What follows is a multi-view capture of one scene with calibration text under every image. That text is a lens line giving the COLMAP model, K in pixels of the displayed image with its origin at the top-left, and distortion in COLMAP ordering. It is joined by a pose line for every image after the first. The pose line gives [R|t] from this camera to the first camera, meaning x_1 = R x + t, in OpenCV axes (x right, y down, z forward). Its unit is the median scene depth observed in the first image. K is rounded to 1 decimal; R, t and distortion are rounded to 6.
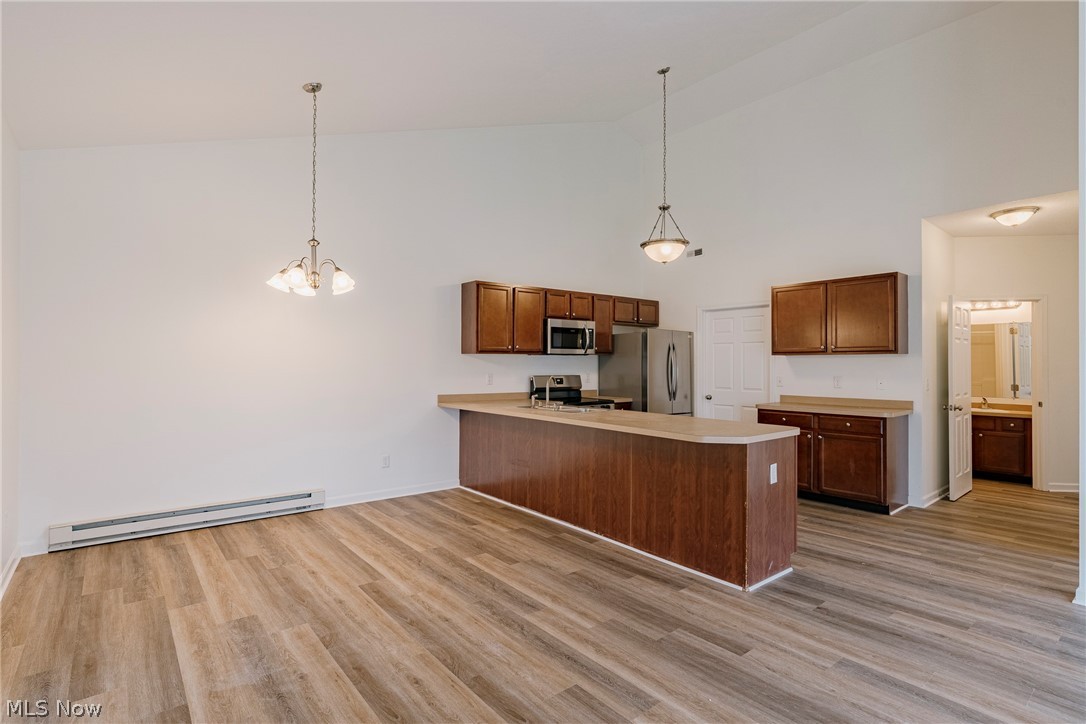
lens RADIAL K [[529.5, 0, 546.1], [0, 529.5, 366.4], [0, 0, 1]] dist [-0.009287, 0.001376]
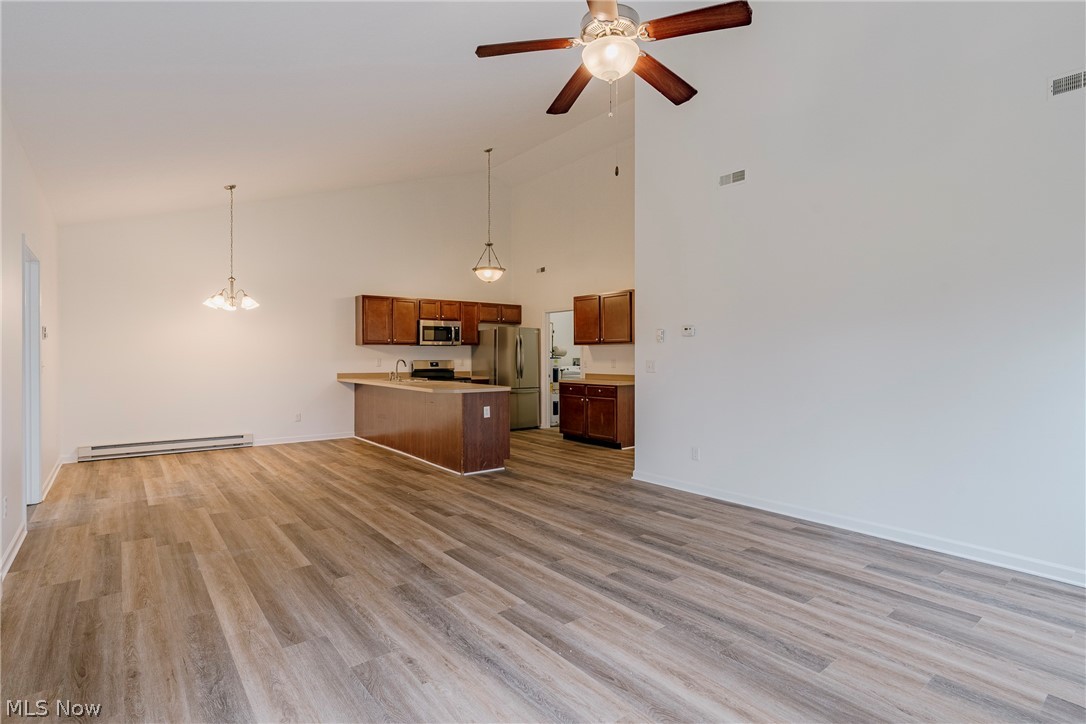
lens RADIAL K [[529.5, 0, 545.4], [0, 529.5, 362.0], [0, 0, 1]] dist [-0.009287, 0.001376]
pose [[0.999971, -0.002945, -0.006956, 0.412034], [0.002993, 0.999972, 0.006791, 0.016157], [0.006936, -0.006811, 0.999953, -0.490990]]
